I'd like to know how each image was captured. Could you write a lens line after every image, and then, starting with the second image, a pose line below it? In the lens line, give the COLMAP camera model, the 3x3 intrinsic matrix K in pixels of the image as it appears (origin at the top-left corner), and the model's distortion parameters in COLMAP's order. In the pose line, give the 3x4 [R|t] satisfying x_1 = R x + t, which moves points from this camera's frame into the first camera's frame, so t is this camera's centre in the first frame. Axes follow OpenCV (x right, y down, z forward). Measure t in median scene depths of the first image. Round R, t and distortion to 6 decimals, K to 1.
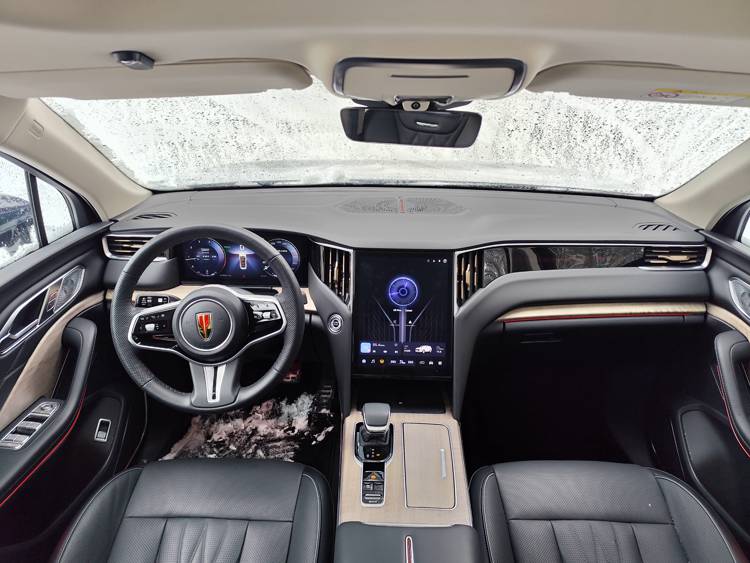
lens RADIAL K [[523.0, 0, 375.0], [0, 523.0, 281.5], [0, 0, 1]] dist [0.007082, -0.022646]
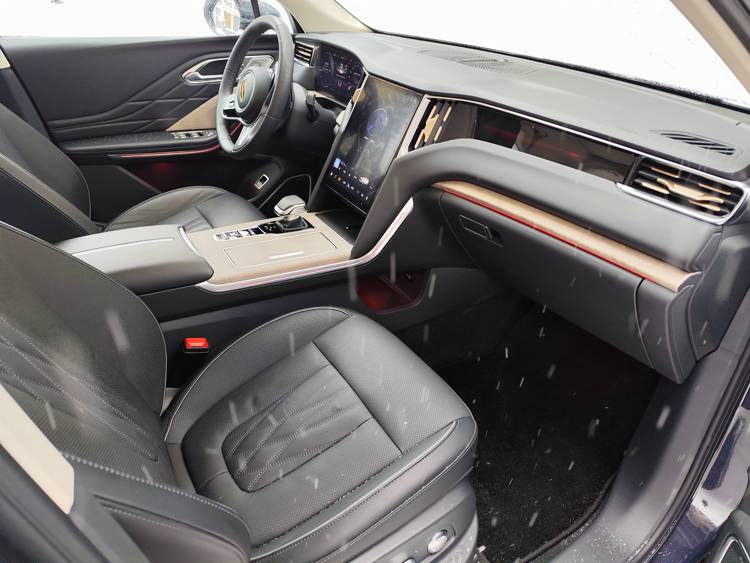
lens RADIAL K [[523.0, 0, 375.0], [0, 523.0, 281.5], [0, 0, 1]] dist [0.007082, -0.022646]
pose [[0.533857, 0.446465, -0.718099, 0.909376], [-0.375745, 0.886047, 0.271543, 0.018990], [0.757504, 0.124857, 0.640779, 0.368205]]
